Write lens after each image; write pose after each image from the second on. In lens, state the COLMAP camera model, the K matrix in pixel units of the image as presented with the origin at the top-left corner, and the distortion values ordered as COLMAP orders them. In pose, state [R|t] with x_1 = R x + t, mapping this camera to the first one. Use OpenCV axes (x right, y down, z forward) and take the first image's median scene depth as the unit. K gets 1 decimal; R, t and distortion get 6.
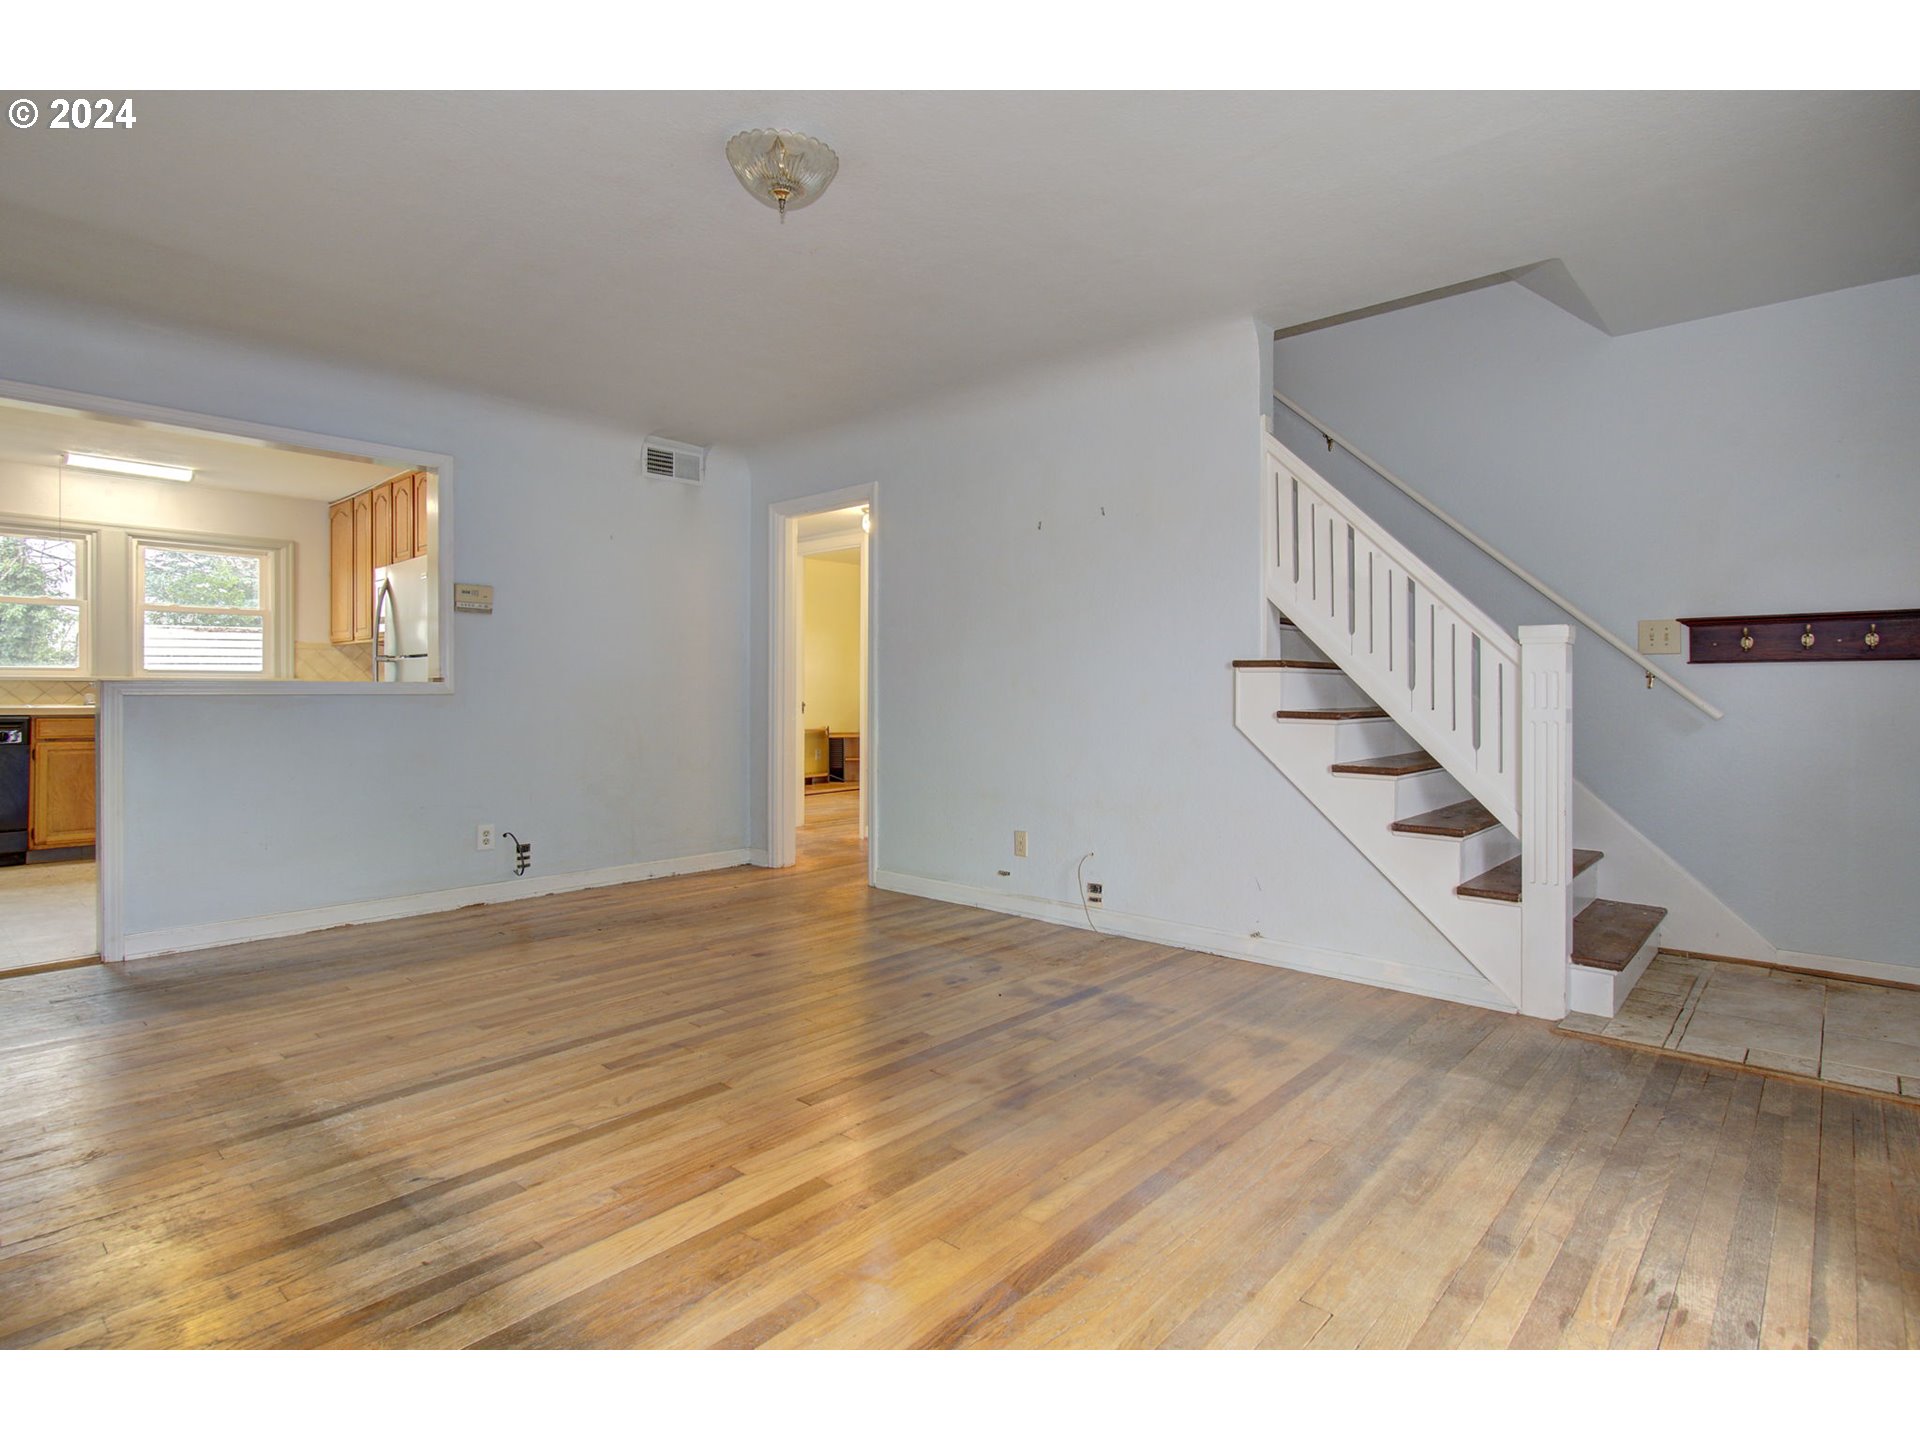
lens RADIAL K [[988.8, 0, 957.4], [0, 988.8, 682.8], [0, 0, 1]] dist [-0.001744, 0.000868]
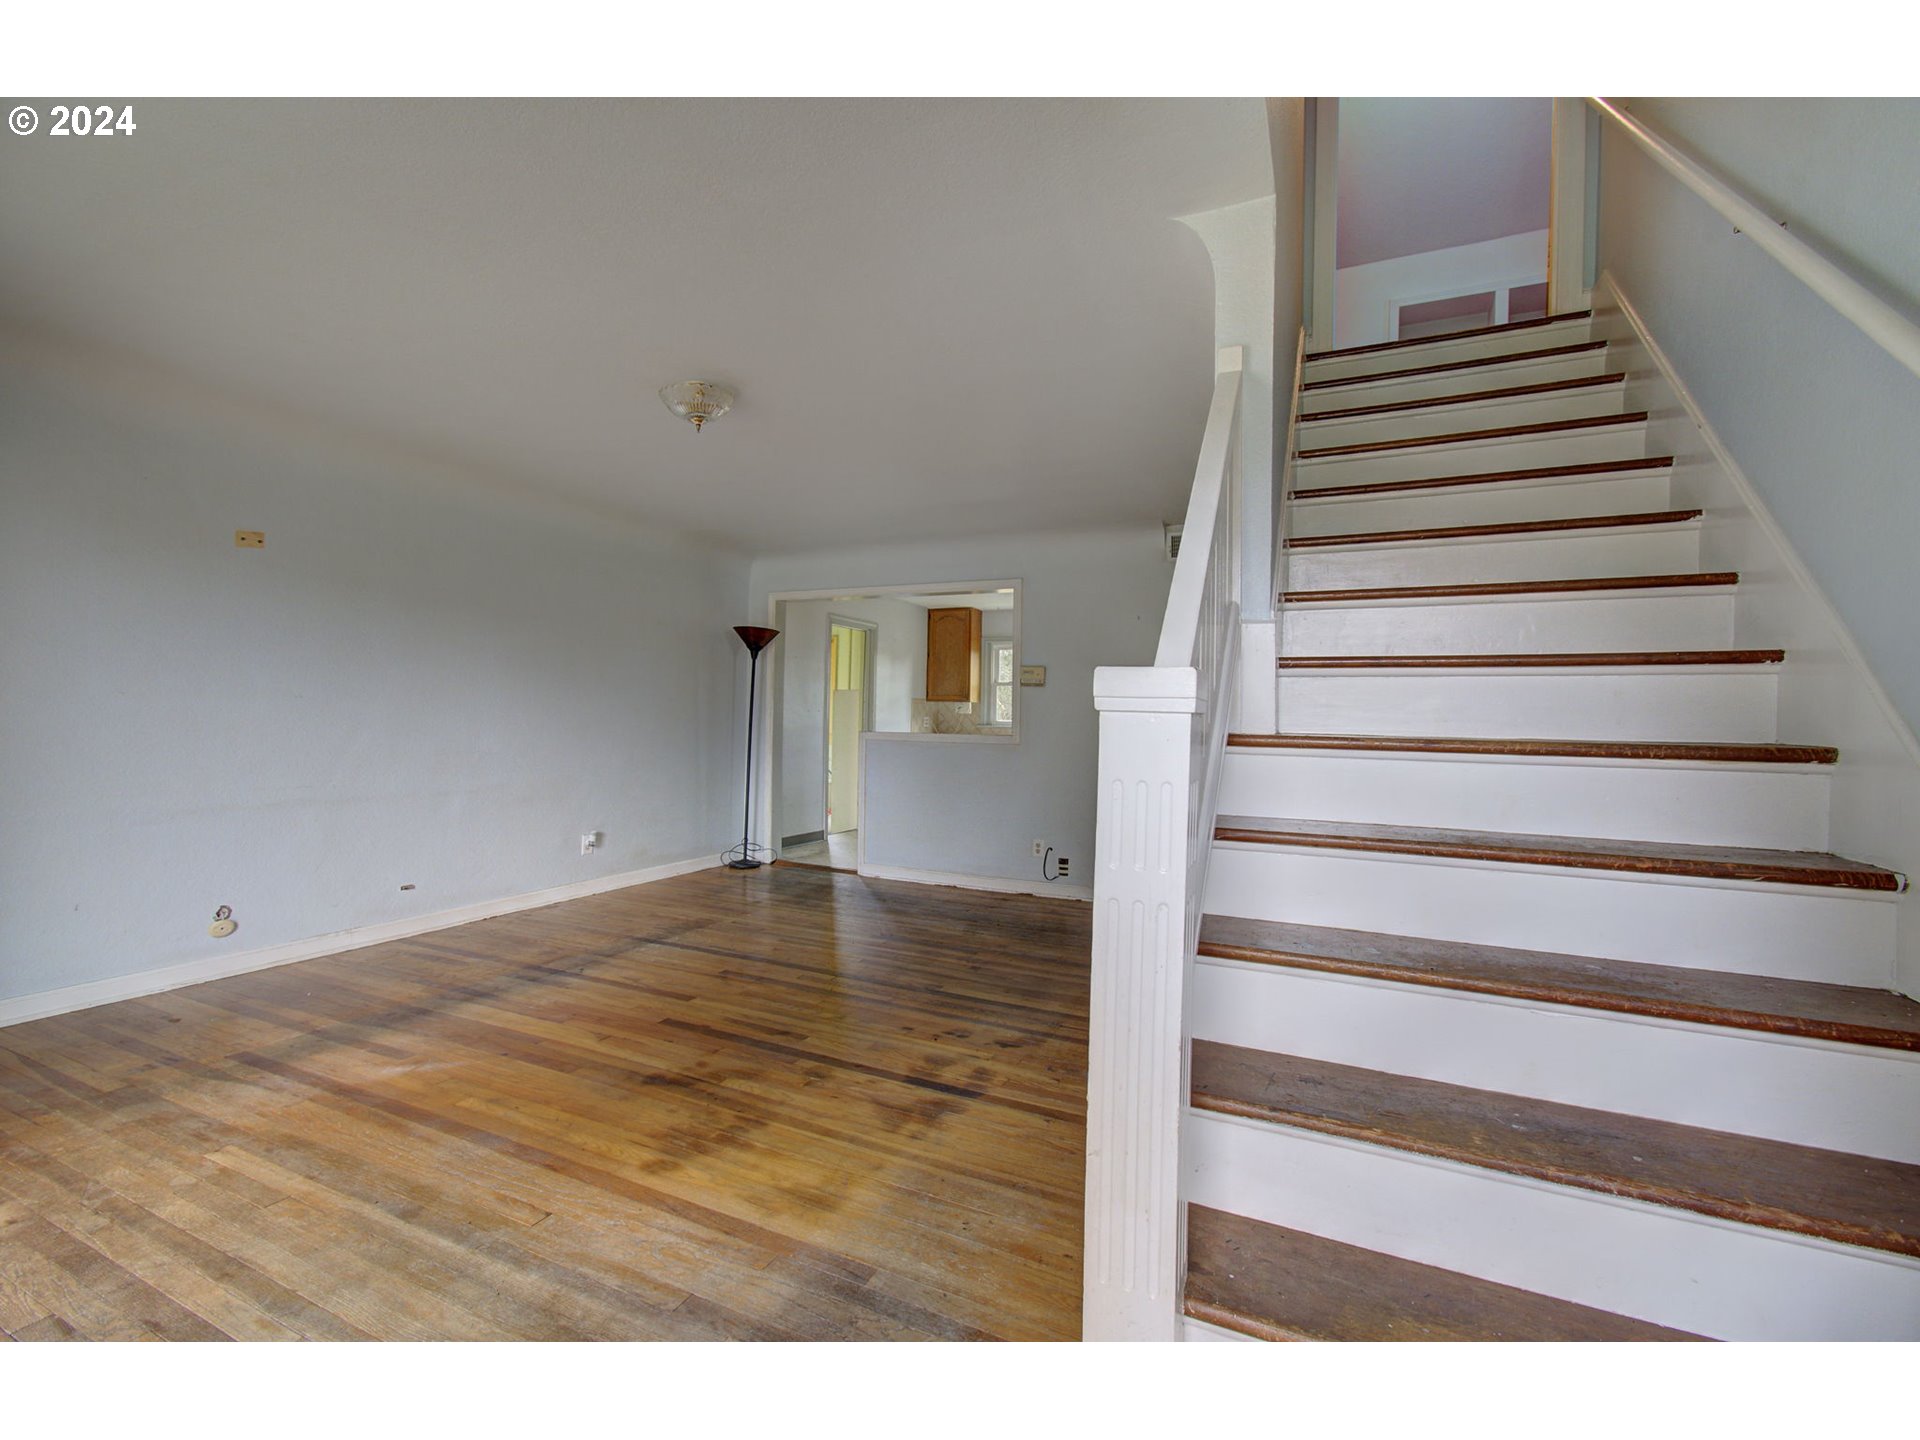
lens RADIAL K [[829.0, 0, 960.0], [0, 829.0, 720.0], [0, 0, 1]] dist [-0.001093, 0.000187]
pose [[0.290017, -0.000937, -0.957021, 1.046507], [-0.014527, 0.999880, -0.005381, -0.028702], [0.956911, 0.015463, 0.289968, 0.940617]]
